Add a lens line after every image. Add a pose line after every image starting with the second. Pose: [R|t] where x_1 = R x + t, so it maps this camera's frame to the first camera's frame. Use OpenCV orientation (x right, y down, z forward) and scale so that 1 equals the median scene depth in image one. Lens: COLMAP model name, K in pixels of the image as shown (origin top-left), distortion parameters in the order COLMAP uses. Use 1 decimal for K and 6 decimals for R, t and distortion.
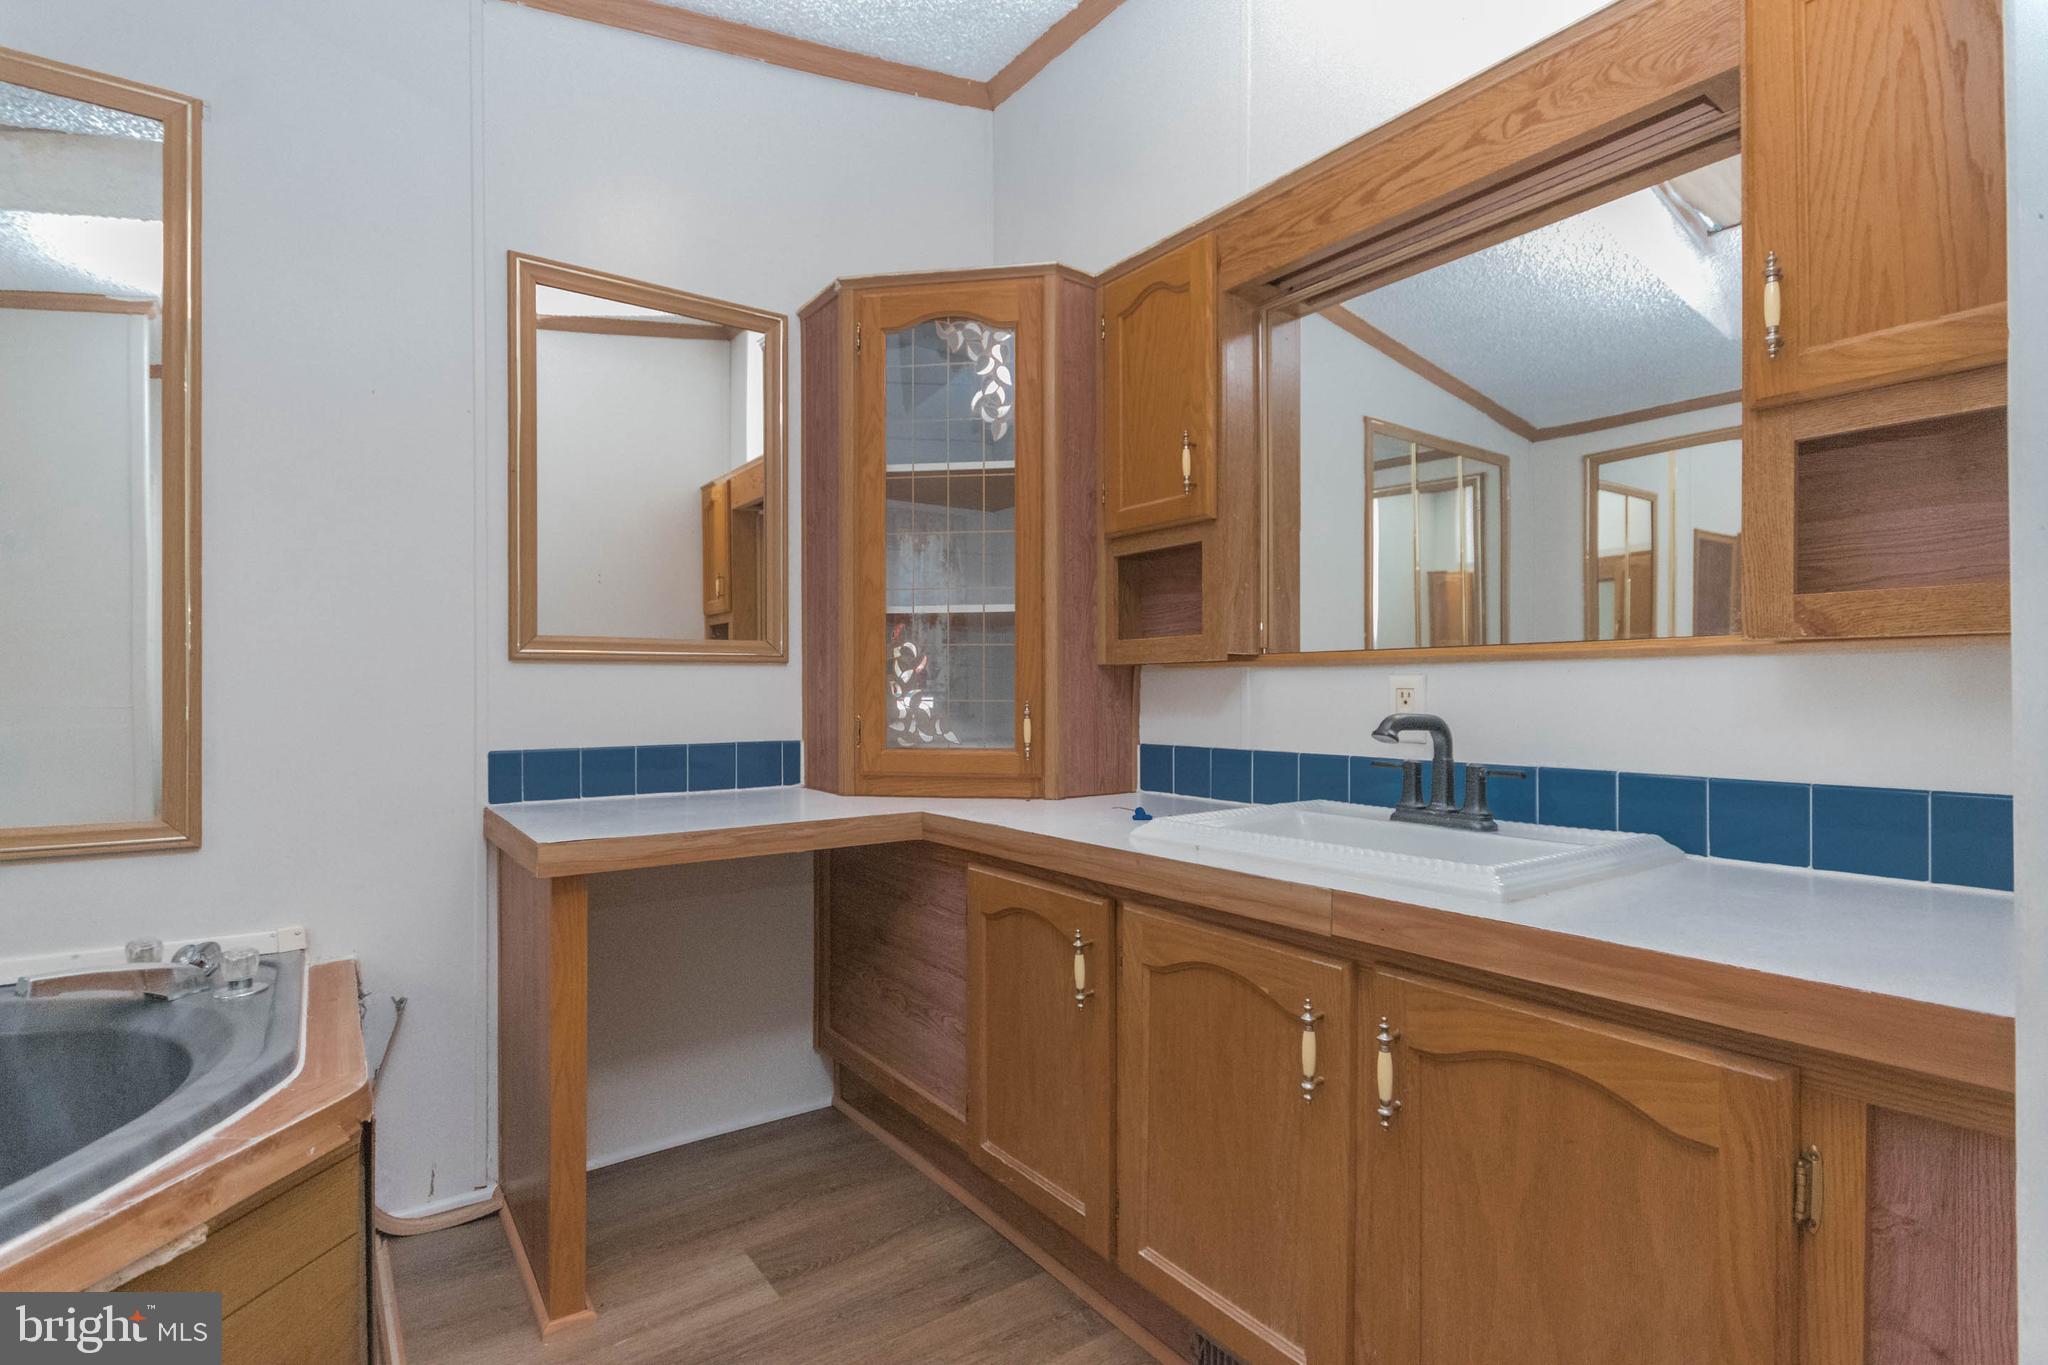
lens RADIAL K [[979.2, 0, 1025.5], [0, 979.2, 685.8], [0, 0, 1]] dist [0.001850, -0.001631]
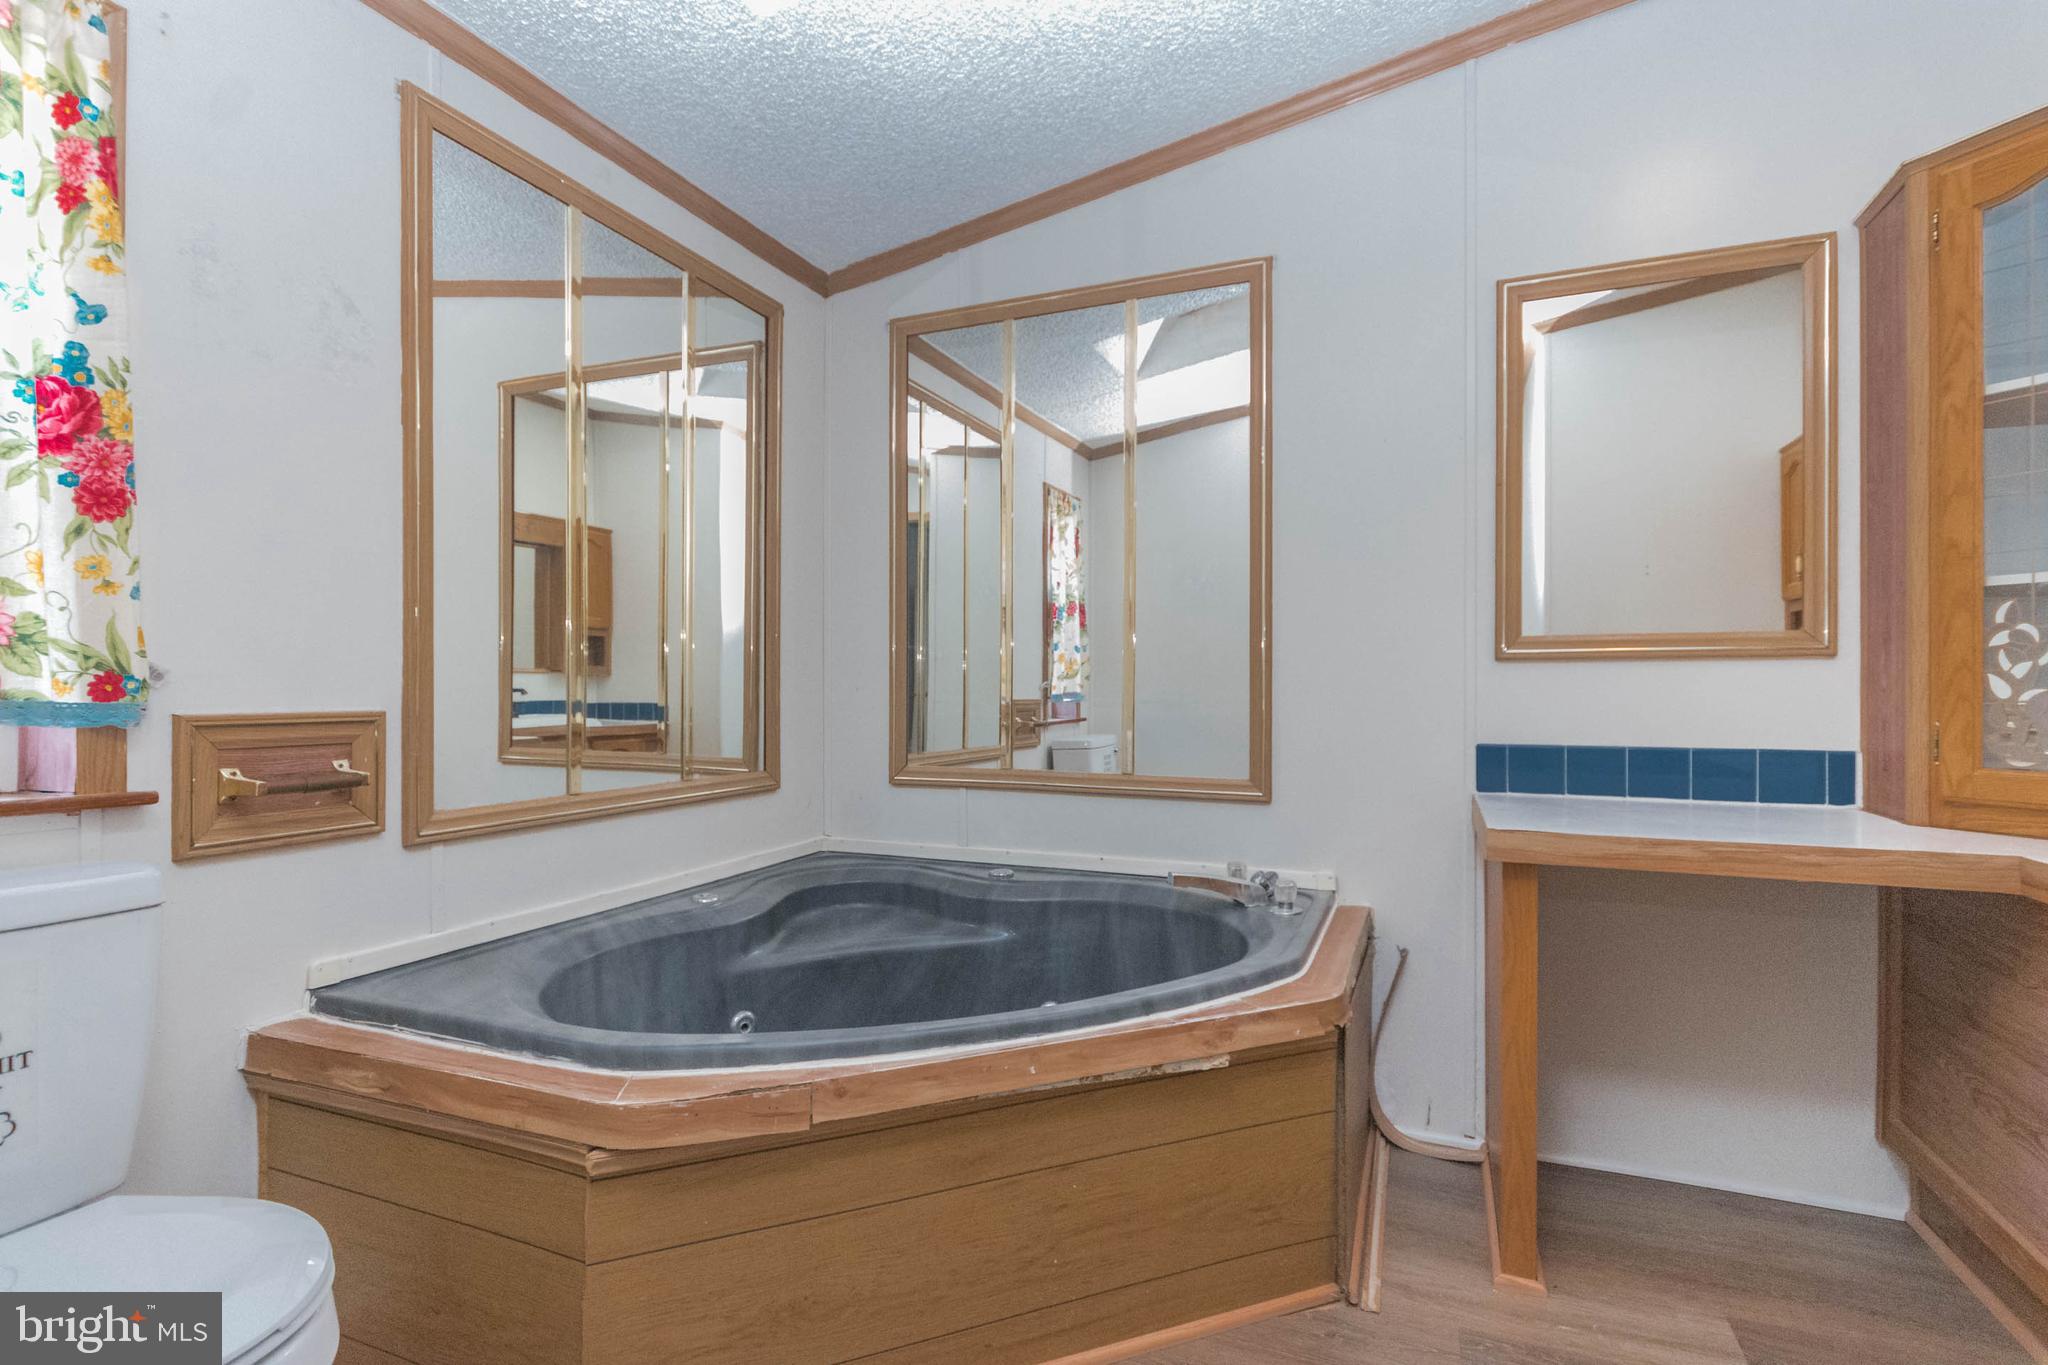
lens RADIAL K [[979.2, 0, 1022.9], [0, 979.2, 685.9], [0, 0, 1]] dist [0.001850, -0.001631]
pose [[0.525316, 0.000530, -0.850907, 0.122084], [0.000475, 0.999999, 0.000916, 0.000858], [0.850907, -0.000885, 0.525315, -0.011346]]
